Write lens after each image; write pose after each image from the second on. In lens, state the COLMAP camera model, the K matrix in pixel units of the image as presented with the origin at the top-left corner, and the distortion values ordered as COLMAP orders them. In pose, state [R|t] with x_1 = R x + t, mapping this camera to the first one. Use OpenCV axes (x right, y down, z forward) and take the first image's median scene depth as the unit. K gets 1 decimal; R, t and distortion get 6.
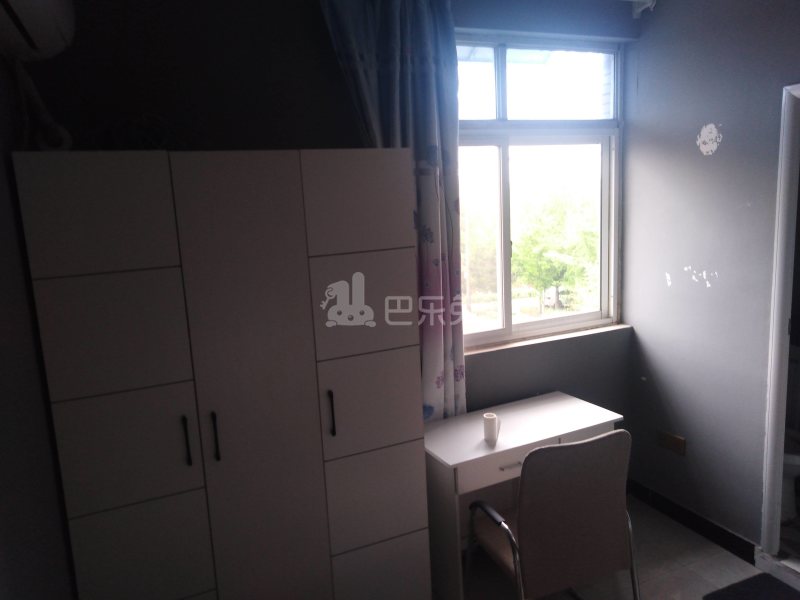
lens RADIAL K [[591.1, 0, 400.0], [0, 591.1, 300.0], [0, 0, 1]] dist [0.019421, -0.019285]
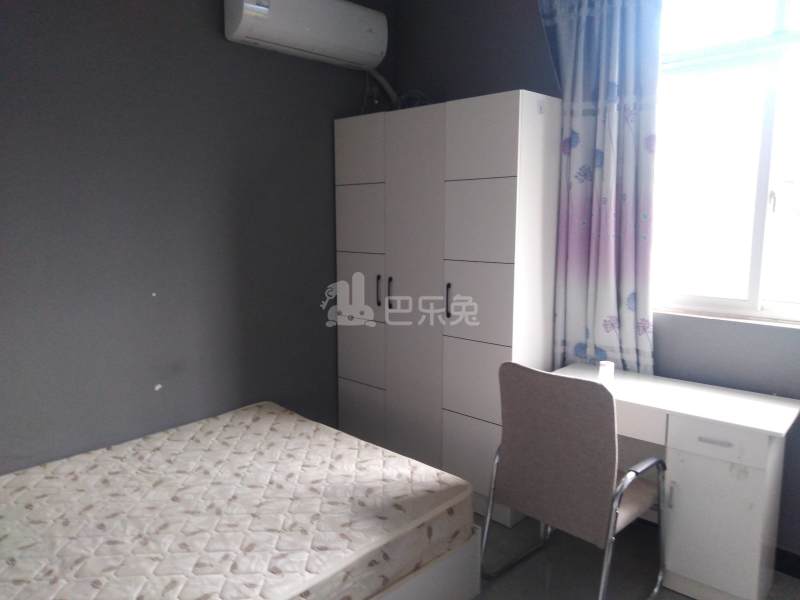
lens RADIAL K [[591.1, 0, 403.2], [0, 591.1, 297.5], [0, 0, 1]] dist [0.019421, -0.019285]
pose [[0.385584, 0.184198, -0.904100, 0.812261], [-0.173473, 0.976869, 0.125040, 0.027787], [0.906219, 0.108623, 0.408618, 0.280538]]
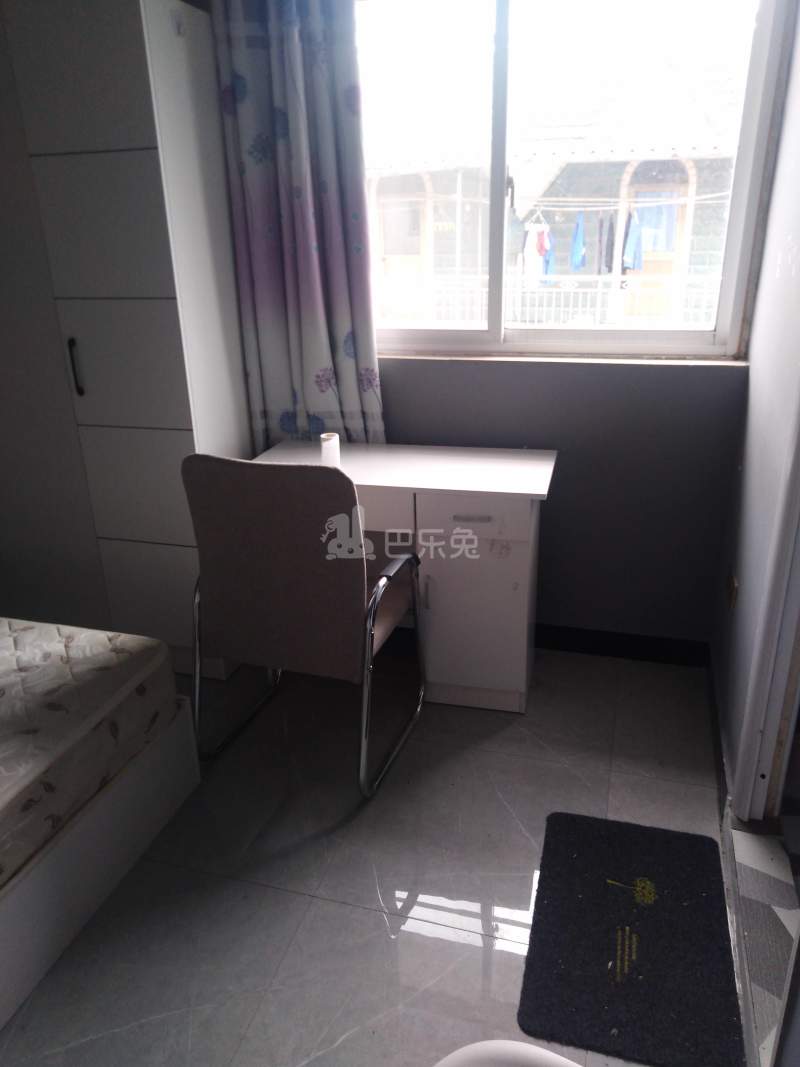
lens RADIAL K [[788.4, 0, 408.4], [0, 788.4, 540.3], [0, 0, 1]] dist [0.019421, -0.019285]
pose [[0.769214, 0.271043, -0.578658, 0.730350], [-0.127782, 0.952537, 0.276306, 0.044225], [0.626084, -0.138596, 0.767339, 0.319065]]
